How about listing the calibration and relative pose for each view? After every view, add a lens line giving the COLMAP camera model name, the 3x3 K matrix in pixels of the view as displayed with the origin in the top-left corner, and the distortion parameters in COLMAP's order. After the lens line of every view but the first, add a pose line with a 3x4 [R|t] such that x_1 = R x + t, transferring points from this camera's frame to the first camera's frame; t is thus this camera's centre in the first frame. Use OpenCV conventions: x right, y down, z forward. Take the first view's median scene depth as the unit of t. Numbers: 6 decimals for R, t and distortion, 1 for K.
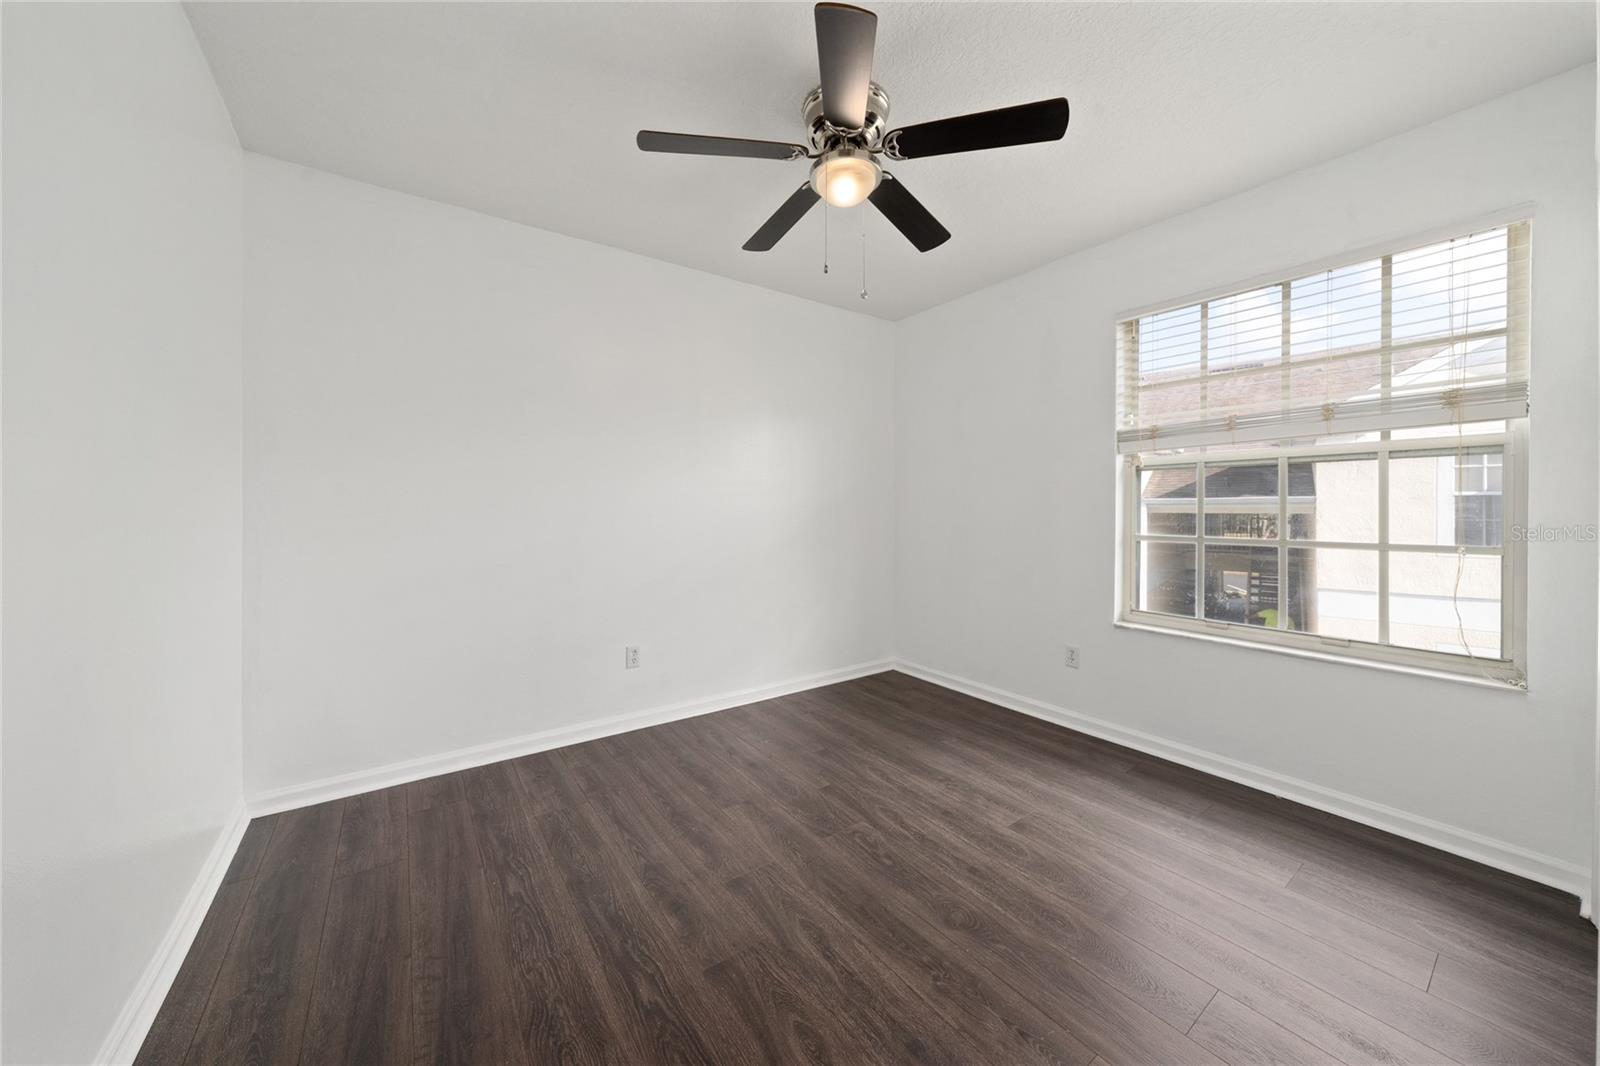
lens RADIAL K [[550.5, 0, 798.1], [0, 550.5, 522.6], [0, 0, 1]] dist [0.001454, 0.000072]
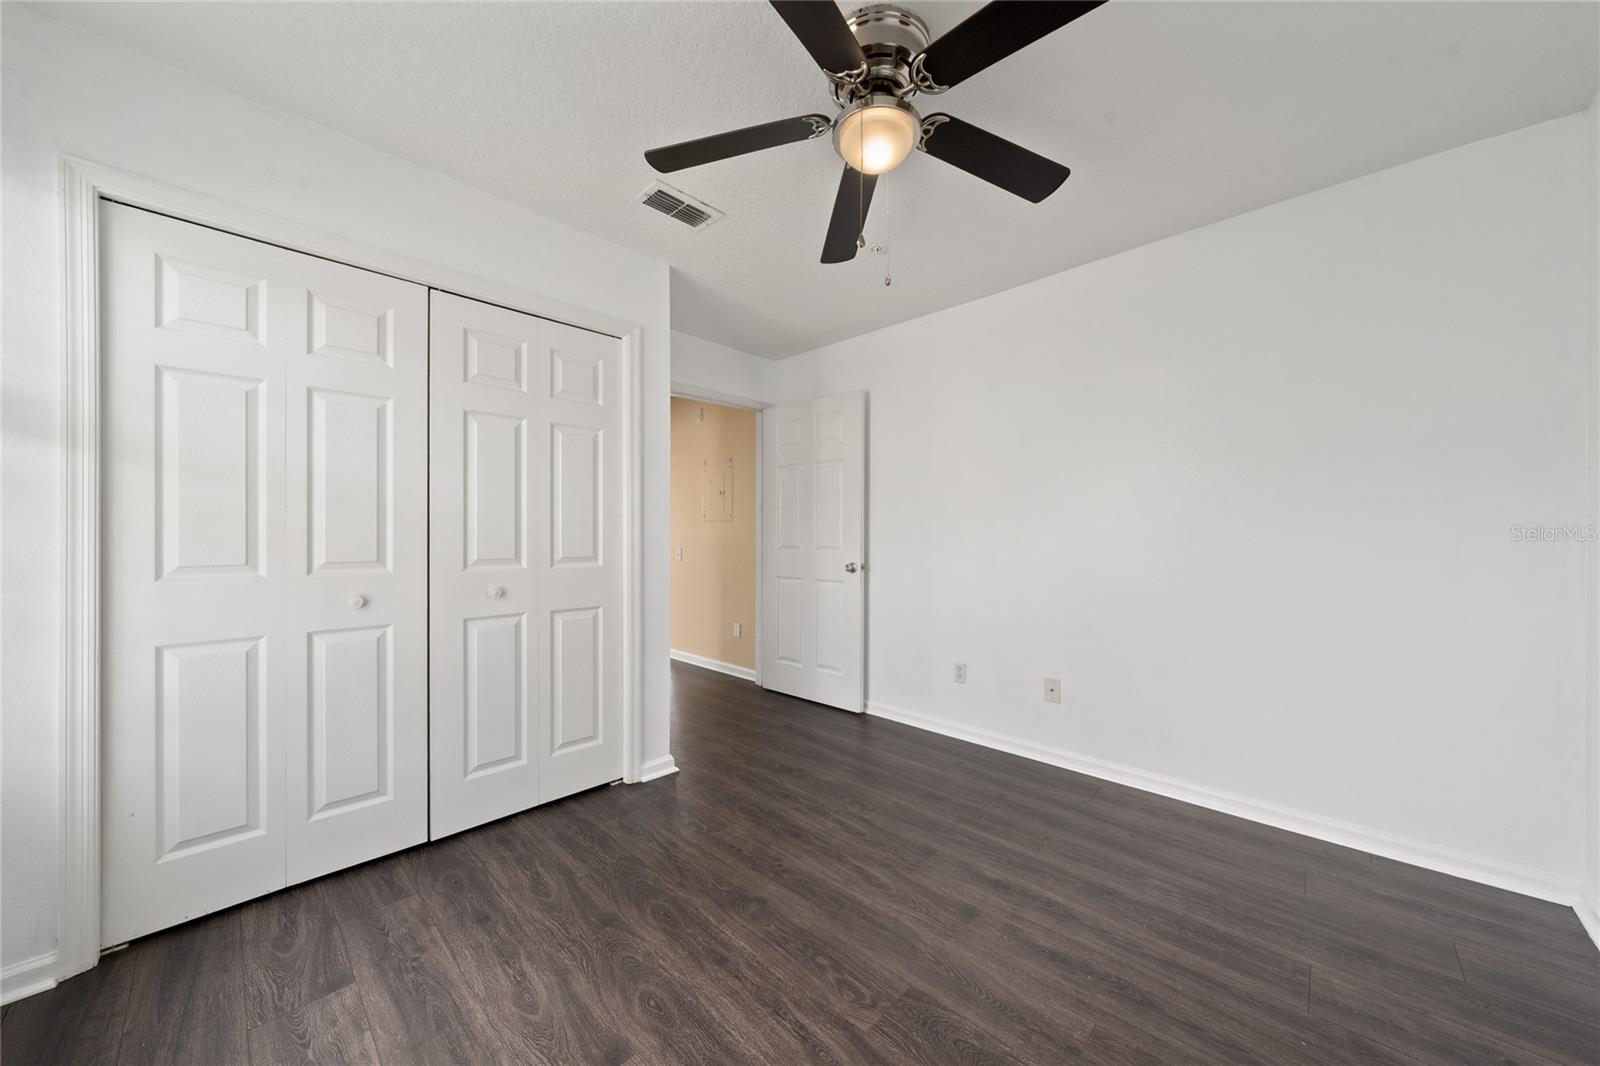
lens RADIAL K [[550.5, 0, 798.1], [0, 550.5, 522.6], [0, 0, 1]] dist [0.001454, 0.000072]
pose [[-0.983664, -0.007399, -0.179864, 0.371659], [-0.008594, 0.999946, 0.005866, -0.045354], [0.179811, 0.007316, -0.983674, 1.910884]]
